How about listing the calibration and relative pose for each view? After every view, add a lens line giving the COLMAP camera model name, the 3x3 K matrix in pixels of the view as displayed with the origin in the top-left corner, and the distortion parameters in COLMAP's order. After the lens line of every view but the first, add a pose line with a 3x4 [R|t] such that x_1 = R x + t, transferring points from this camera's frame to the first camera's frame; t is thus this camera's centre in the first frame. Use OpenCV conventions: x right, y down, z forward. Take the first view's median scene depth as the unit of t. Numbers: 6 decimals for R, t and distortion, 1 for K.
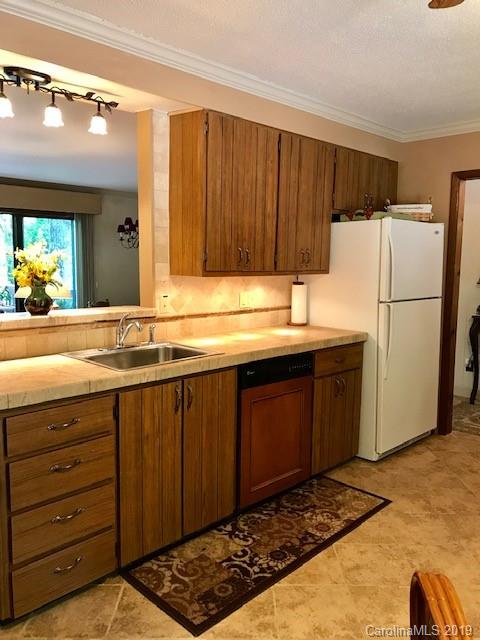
lens RADIAL K [[522.0, 0, 241.1], [0, 522.0, 316.1], [0, 0, 1]] dist [0.032776, -0.021613]
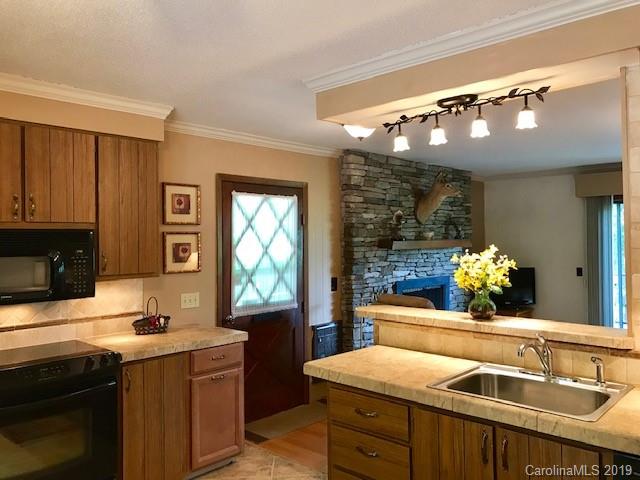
lens RADIAL K [[522.0, 0, 319.7], [0, 522.0, 237.6], [0, 0, 1]] dist [0.032776, -0.021613]
pose [[0.024782, -0.015959, -0.999565, 0.628129], [-0.100850, 0.994732, -0.018382, -0.110262], [0.994593, 0.101261, 0.023042, 0.653981]]
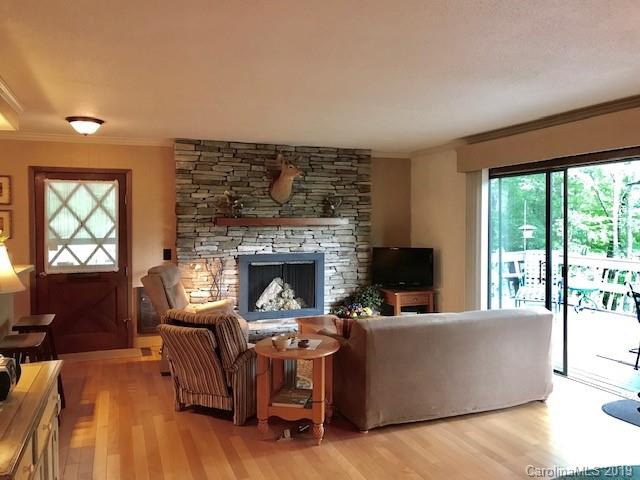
lens RADIAL K [[522.0, 0, 314.2], [0, 522.0, 241.0], [0, 0, 1]] dist [0.032776, -0.021613]
pose [[-0.419019, 0.025250, -0.907626, 0.500993], [-0.104454, 0.991636, 0.075810, -0.286514], [0.901949, 0.126570, -0.412877, 2.369095]]
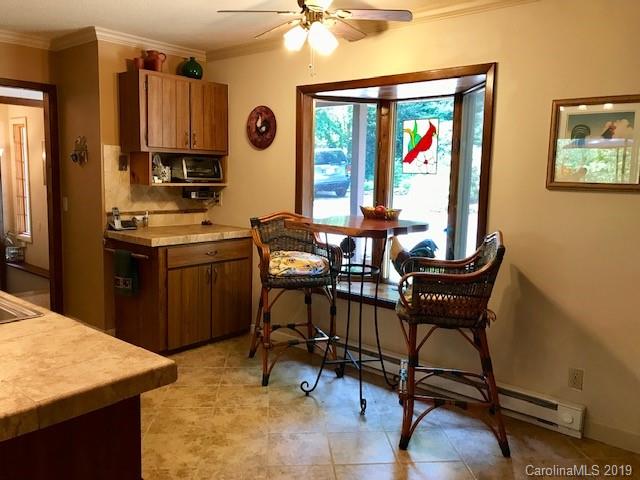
lens RADIAL K [[522.0, 0, 320.1], [0, 522.0, 239.6], [0, 0, 1]] dist [0.032776, -0.021613]
pose [[-0.078325, -0.134546, 0.987807, -0.868053], [0.080859, 0.986729, 0.140810, -0.069833], [-0.993643, 0.090902, -0.066407, 0.559927]]
